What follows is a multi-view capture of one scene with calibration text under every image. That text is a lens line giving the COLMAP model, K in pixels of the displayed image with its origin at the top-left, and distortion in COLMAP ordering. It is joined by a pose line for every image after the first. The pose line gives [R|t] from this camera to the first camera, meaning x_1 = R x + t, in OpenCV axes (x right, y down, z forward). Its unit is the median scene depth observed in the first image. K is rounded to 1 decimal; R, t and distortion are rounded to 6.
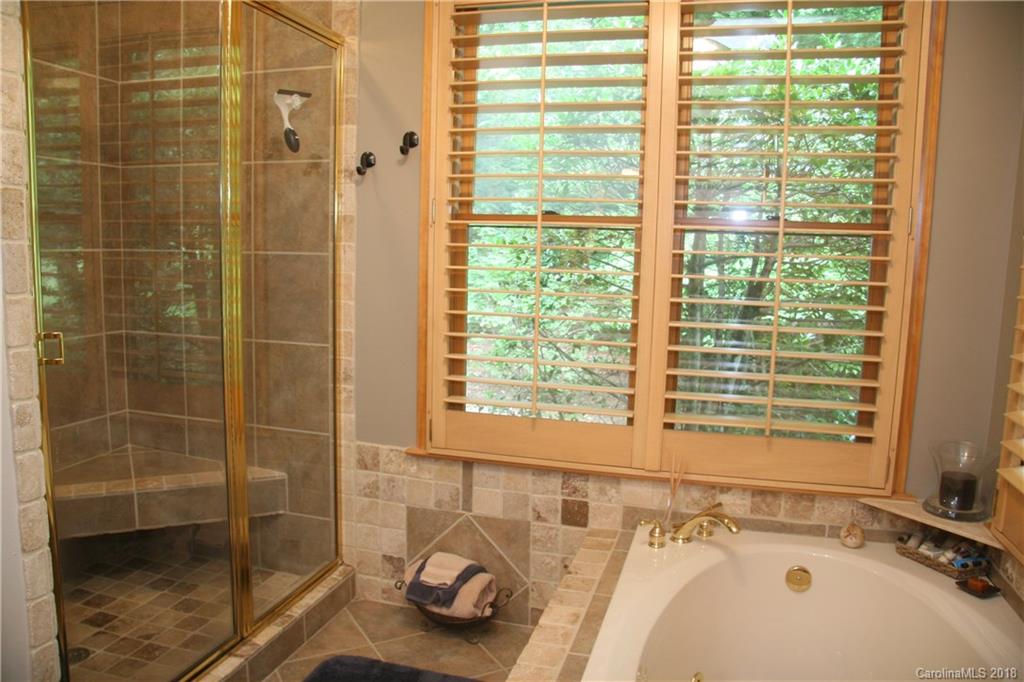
lens RADIAL K [[767.0, 0, 510.0], [0, 767.0, 361.7], [0, 0, 1]] dist [-0.181001, 0.122235]
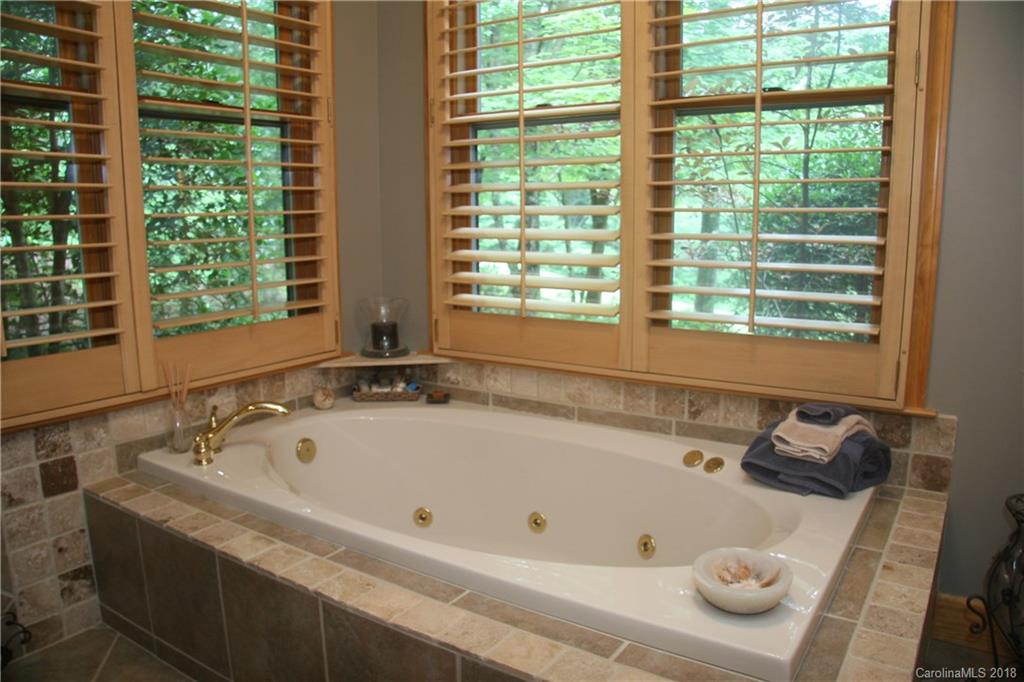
lens RADIAL K [[767.0, 0, 510.0], [0, 767.0, 361.7], [0, 0, 1]] dist [-0.181001, 0.122235]
pose [[0.317676, -0.209912, 0.924672, -0.450594], [0.146659, 0.974330, 0.170800, 0.029909], [-0.936789, 0.081352, 0.340307, 0.337779]]
